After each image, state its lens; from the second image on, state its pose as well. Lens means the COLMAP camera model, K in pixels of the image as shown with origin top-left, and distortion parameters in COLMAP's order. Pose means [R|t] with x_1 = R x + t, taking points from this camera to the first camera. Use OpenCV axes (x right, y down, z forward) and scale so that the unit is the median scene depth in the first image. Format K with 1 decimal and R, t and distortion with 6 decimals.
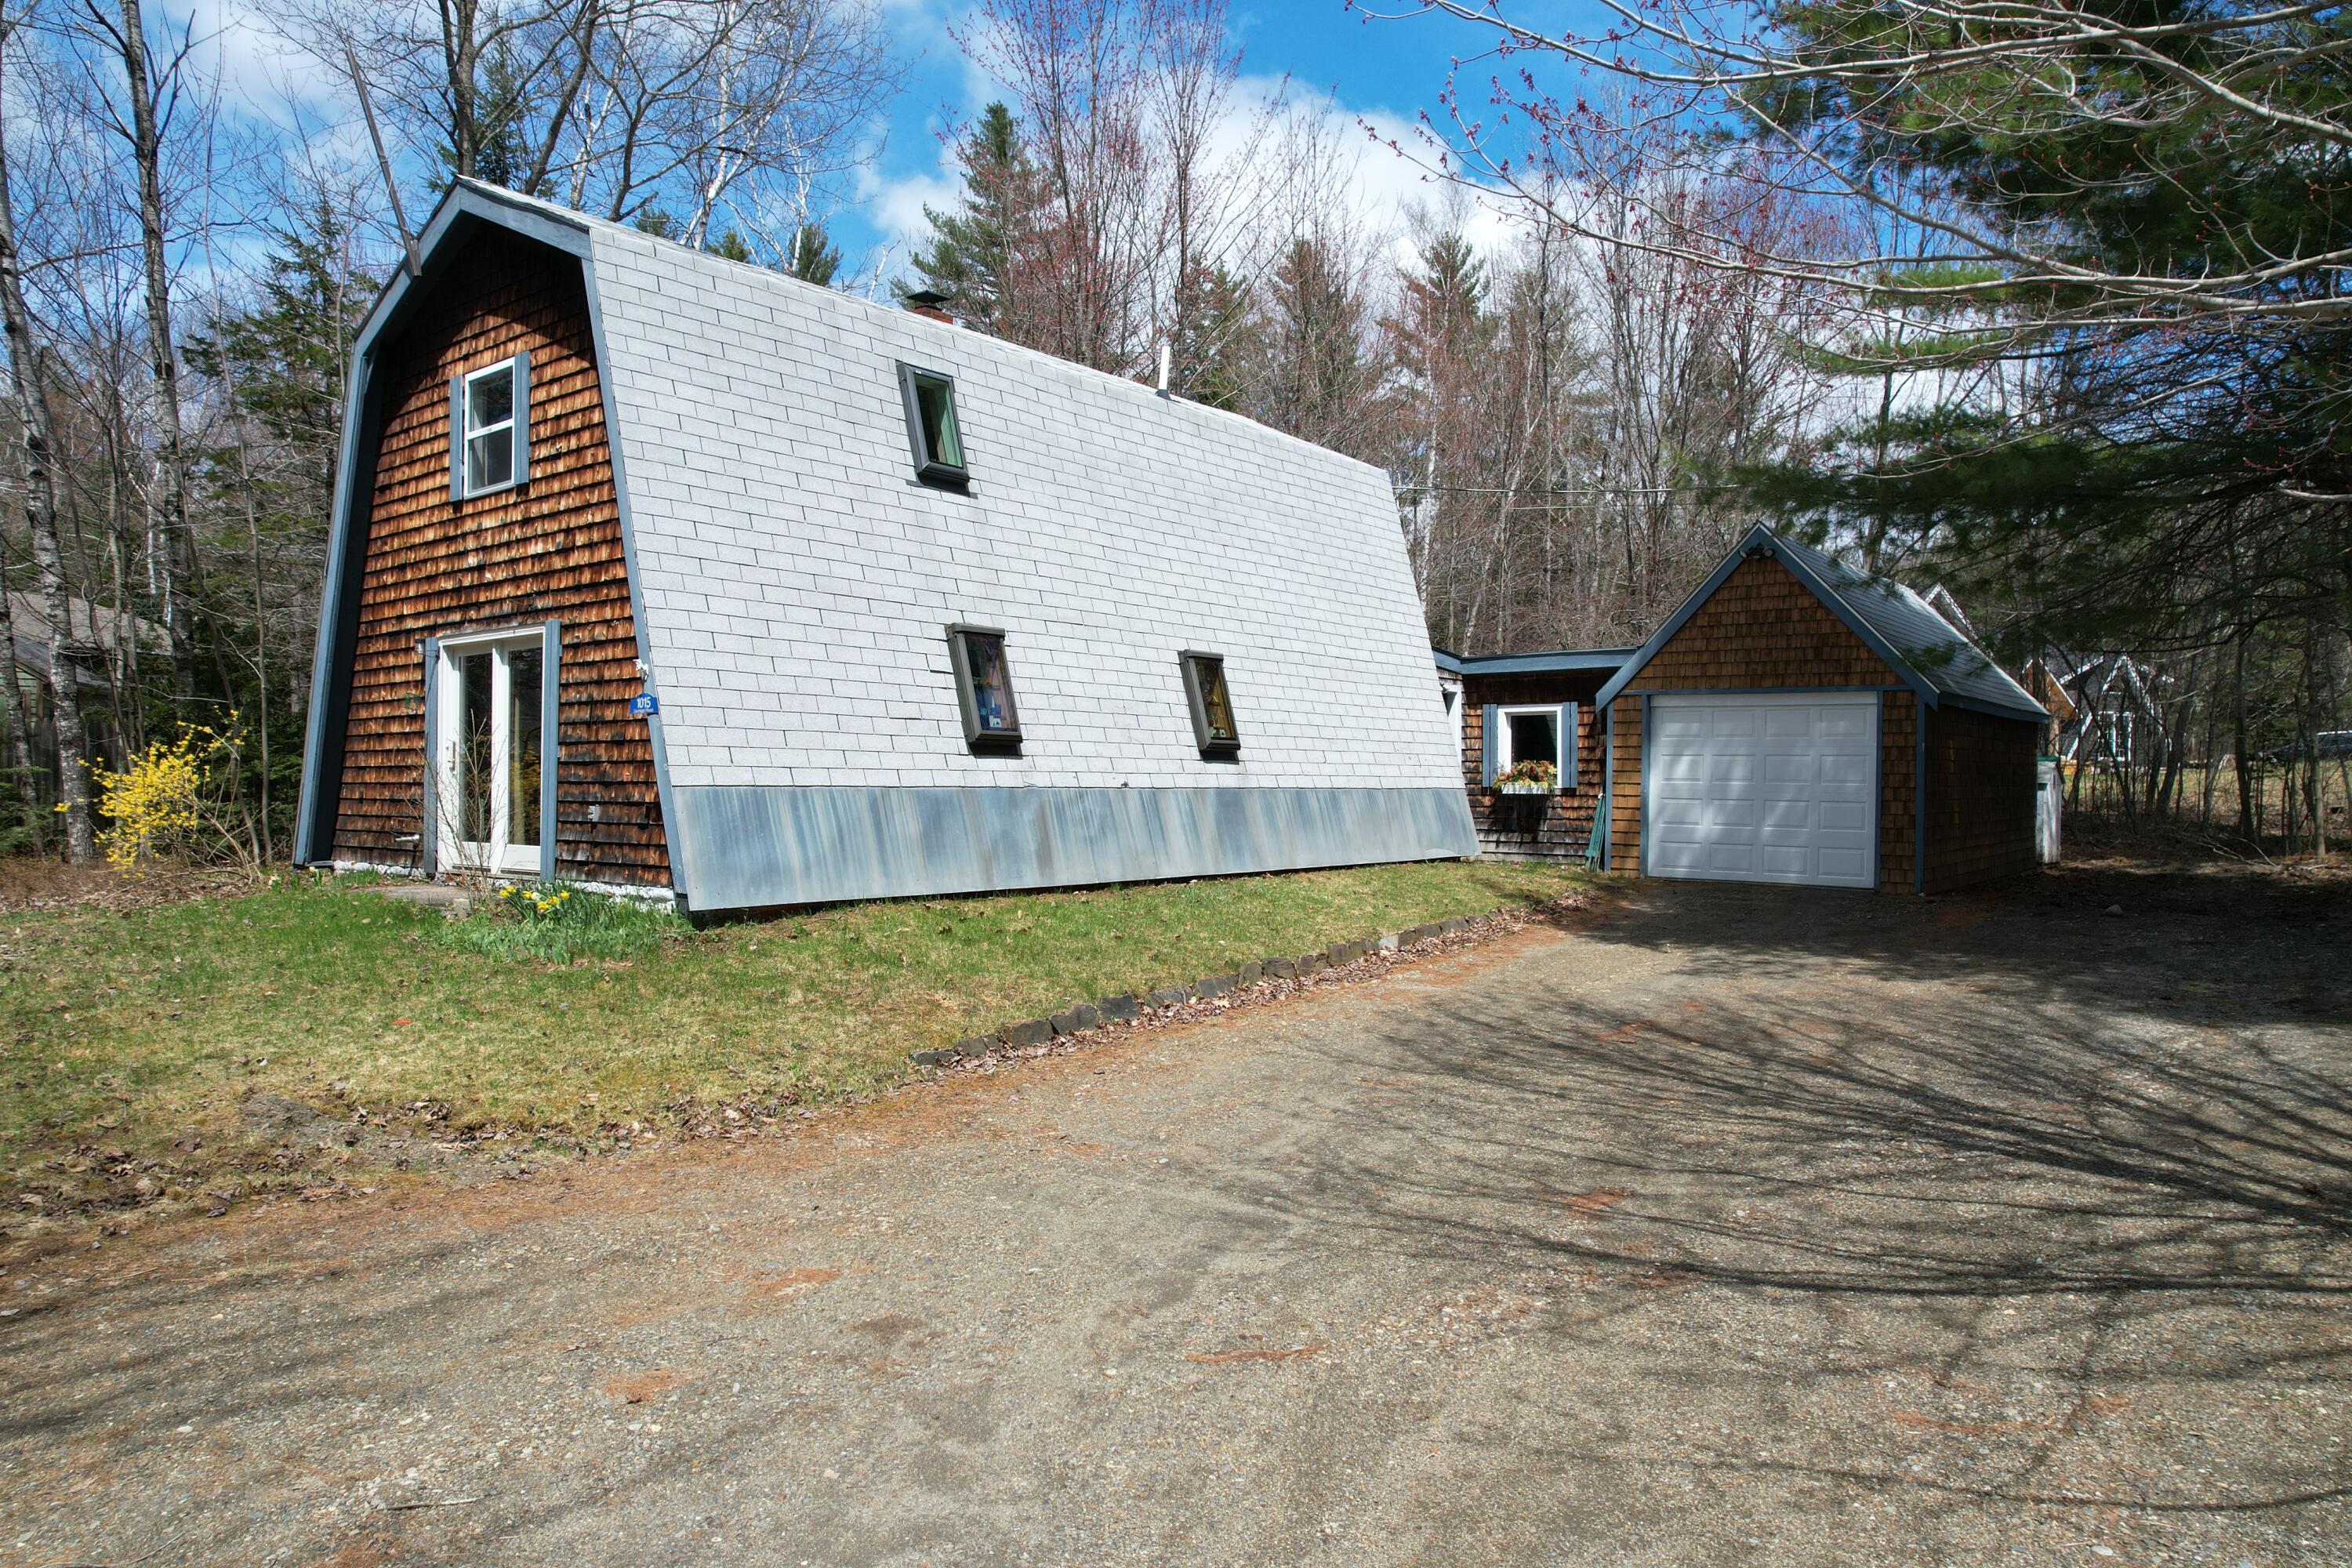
lens RADIAL K [[1485.4, 0, 1171.7], [0, 1485.4, 768.1], [0, 0, 1]] dist [-0.041258, 0.039620]
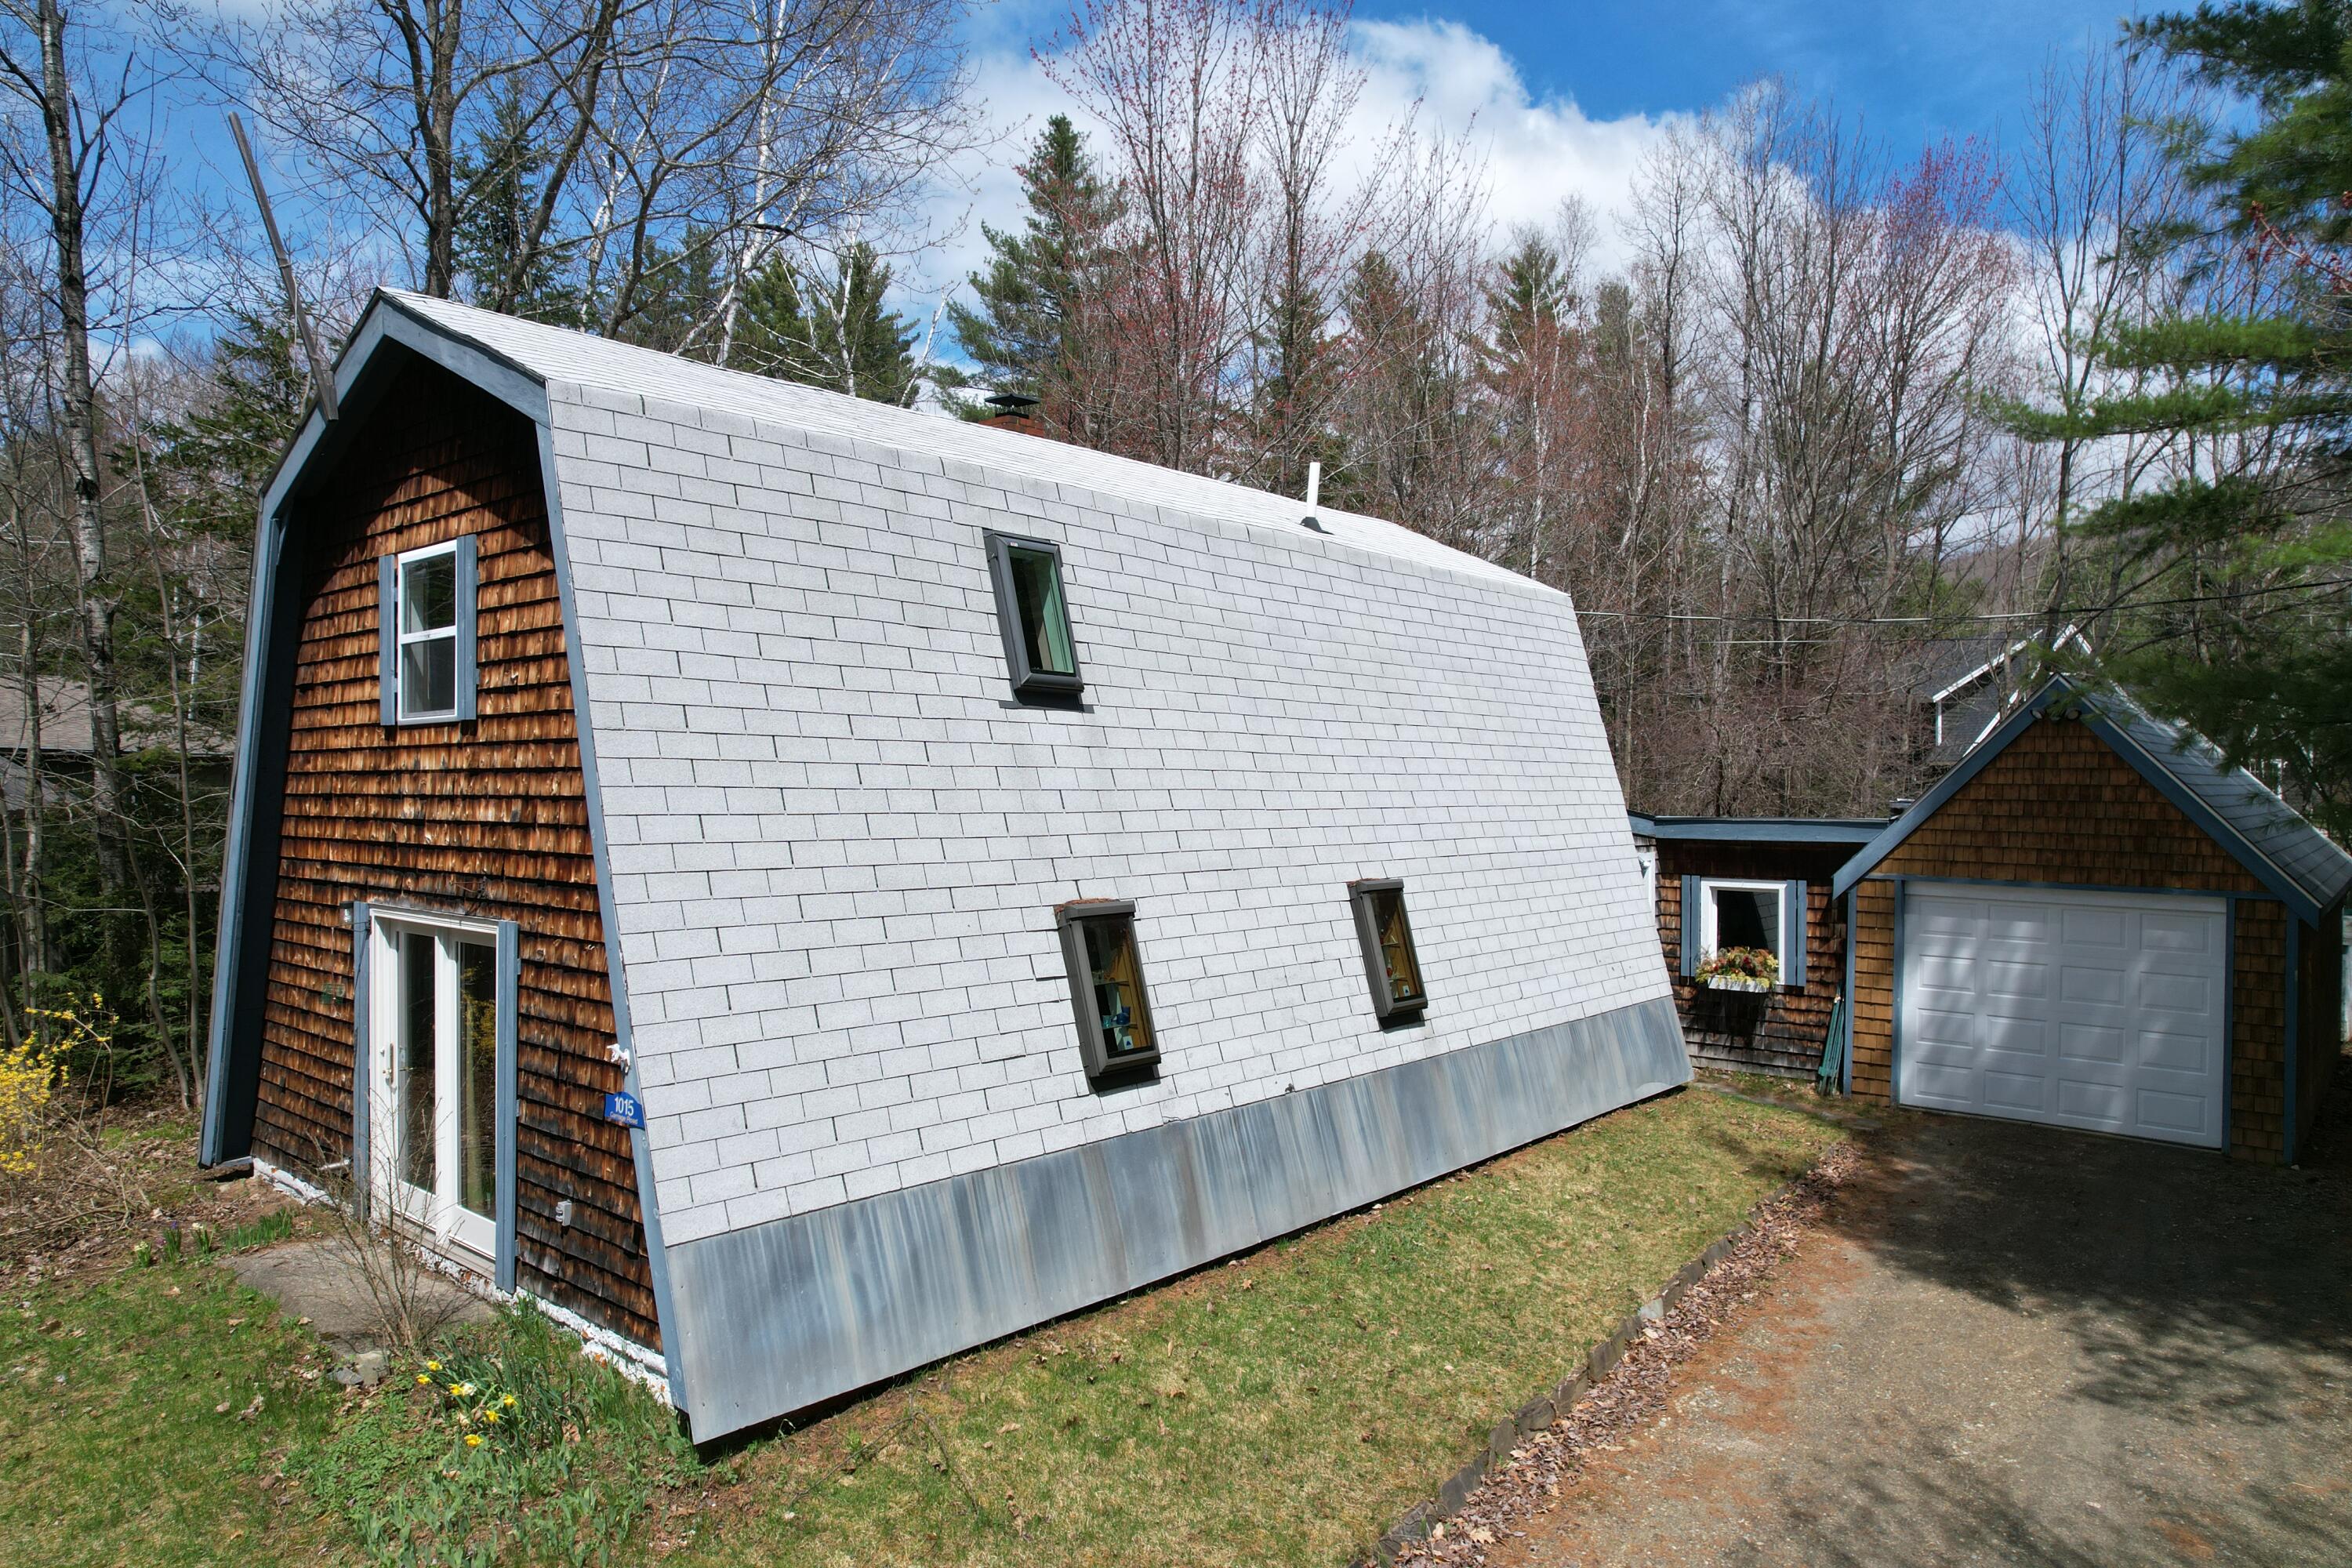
lens RADIAL K [[1485.4, 0, 1187.3], [0, 1485.4, 783.2], [0, 0, 1]] dist [-0.041258, 0.039620]
pose [[0.999716, -0.000858, -0.023808, -0.063620], [0.001067, 0.999961, 0.008756, -0.145234], [0.023800, -0.008779, 0.999678, 0.251720]]
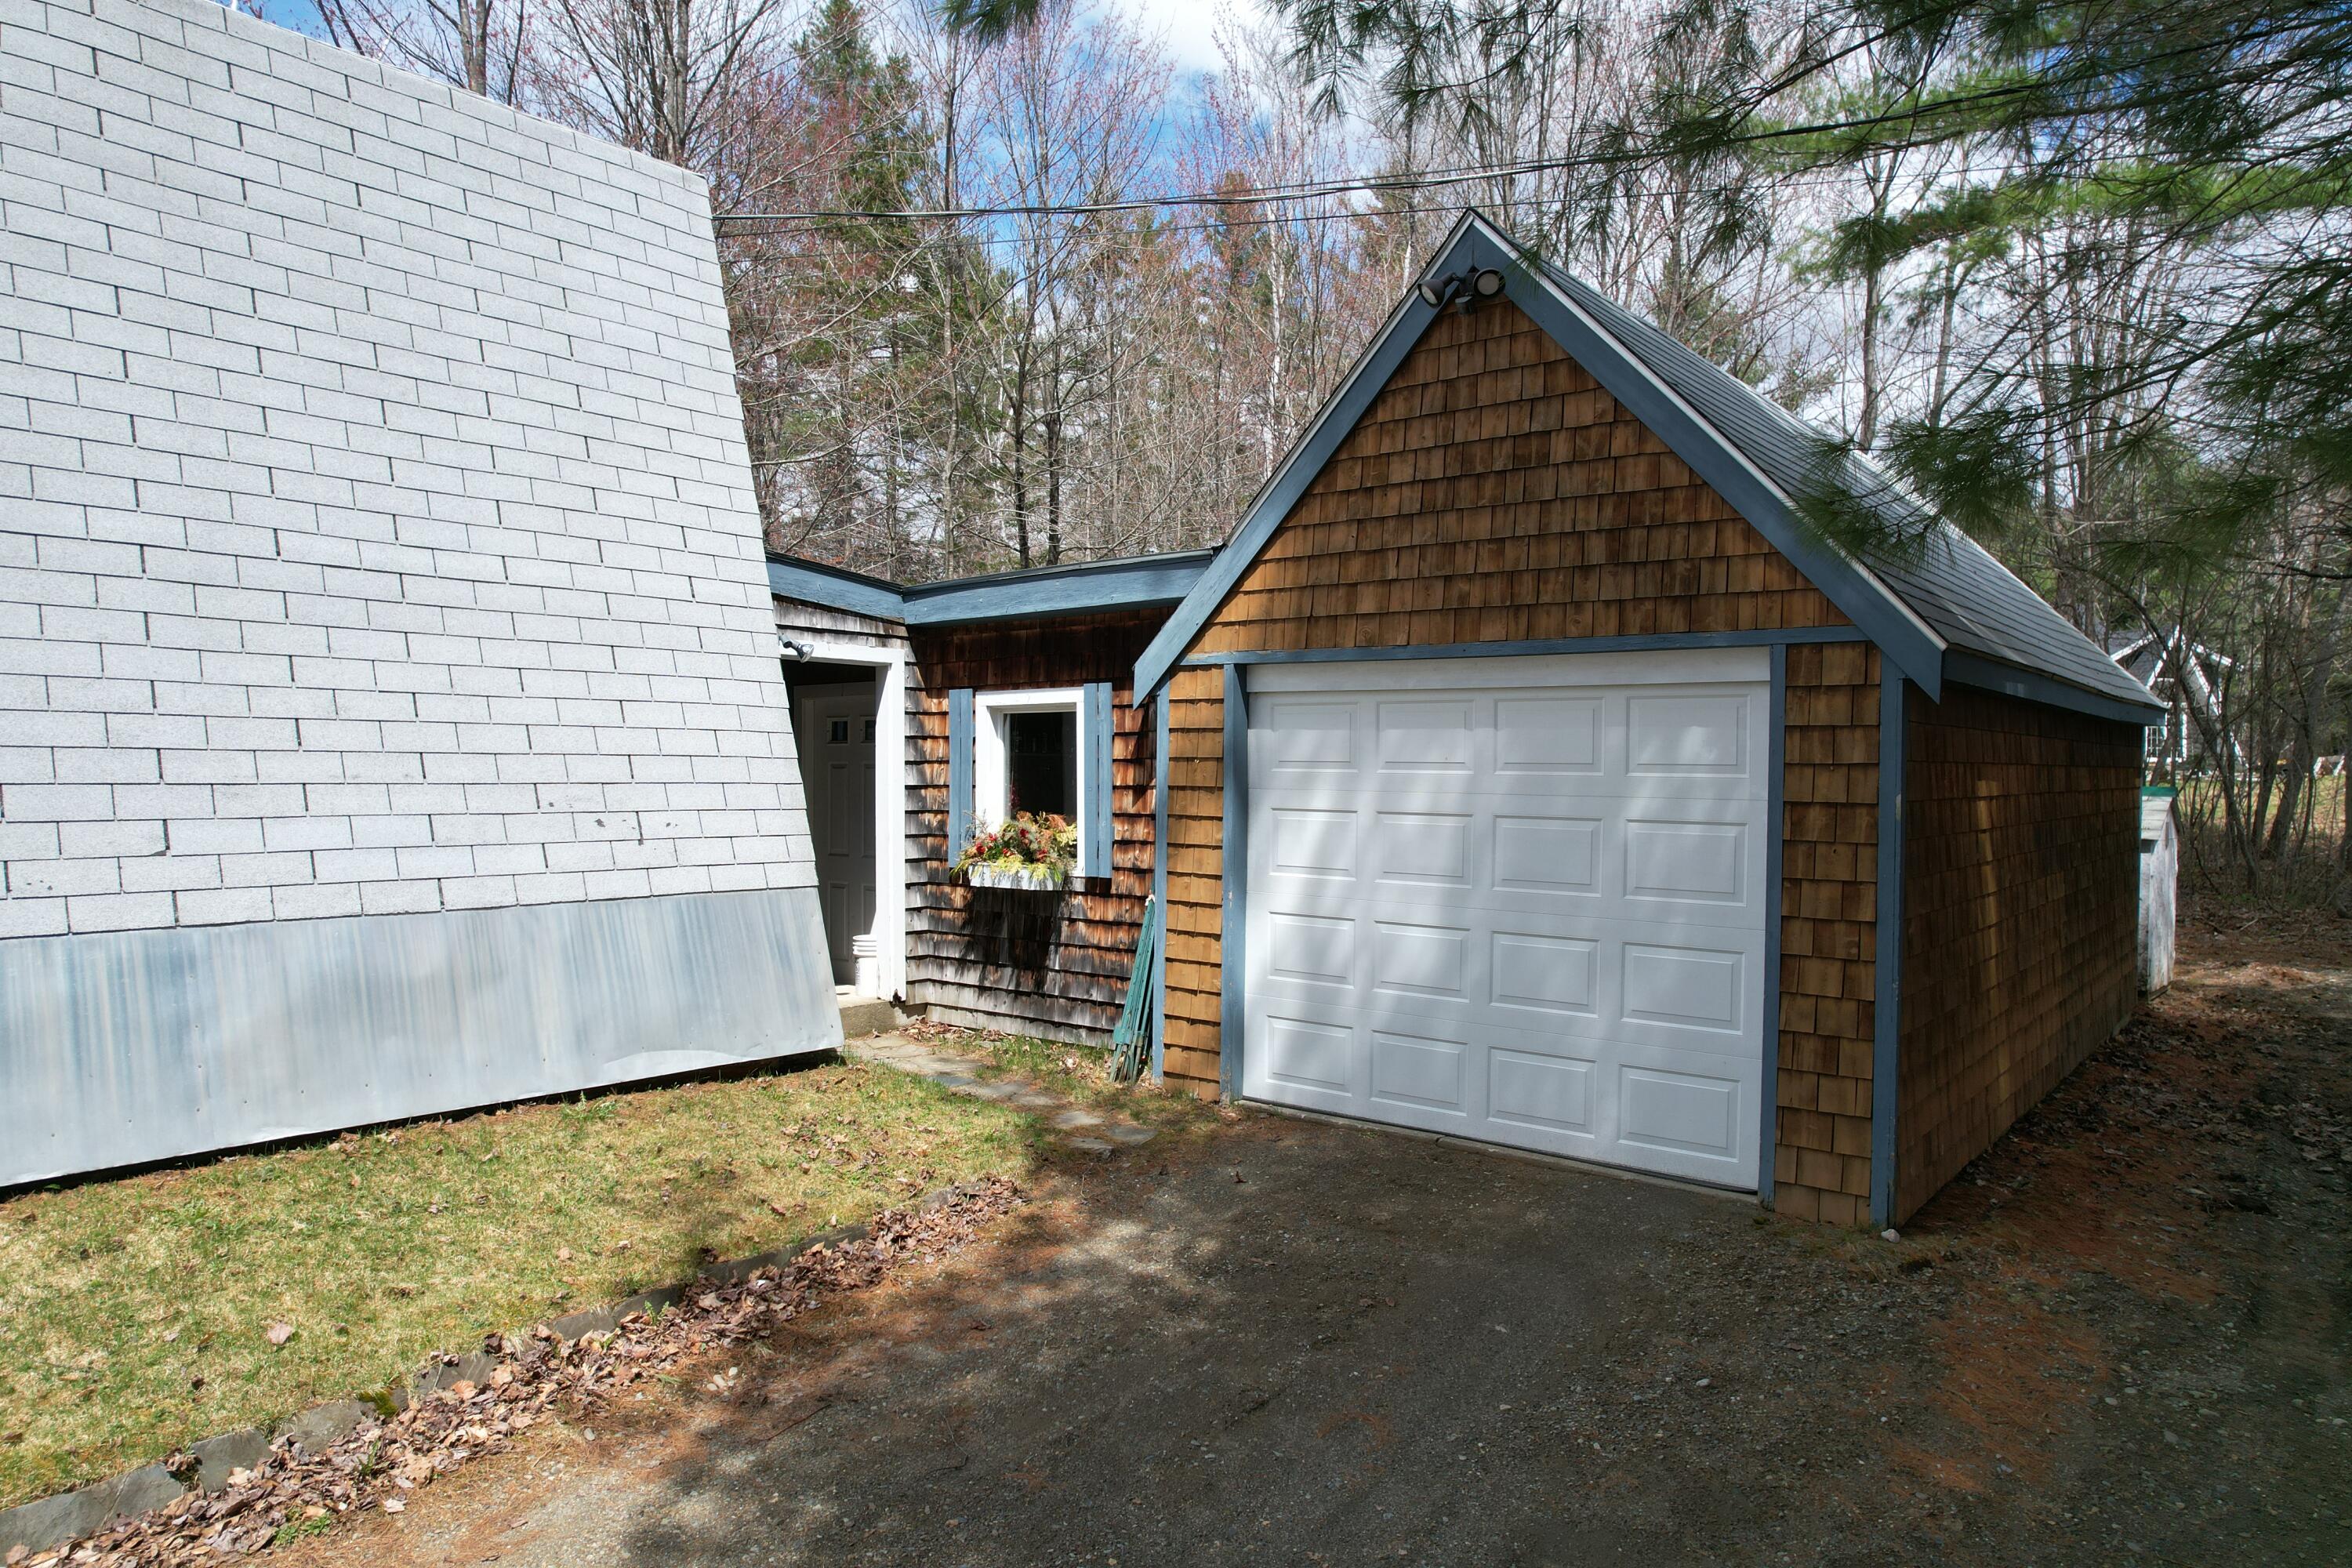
lens RADIAL K [[1485.4, 0, 1160.6], [0, 1485.4, 784.9], [0, 0, 1]] dist [-0.041258, 0.039620]
pose [[0.999953, -0.002217, -0.009461, 0.402095], [0.002406, 0.999796, 0.020030, -0.031626], [0.009414, -0.020052, 0.999755, 0.770763]]
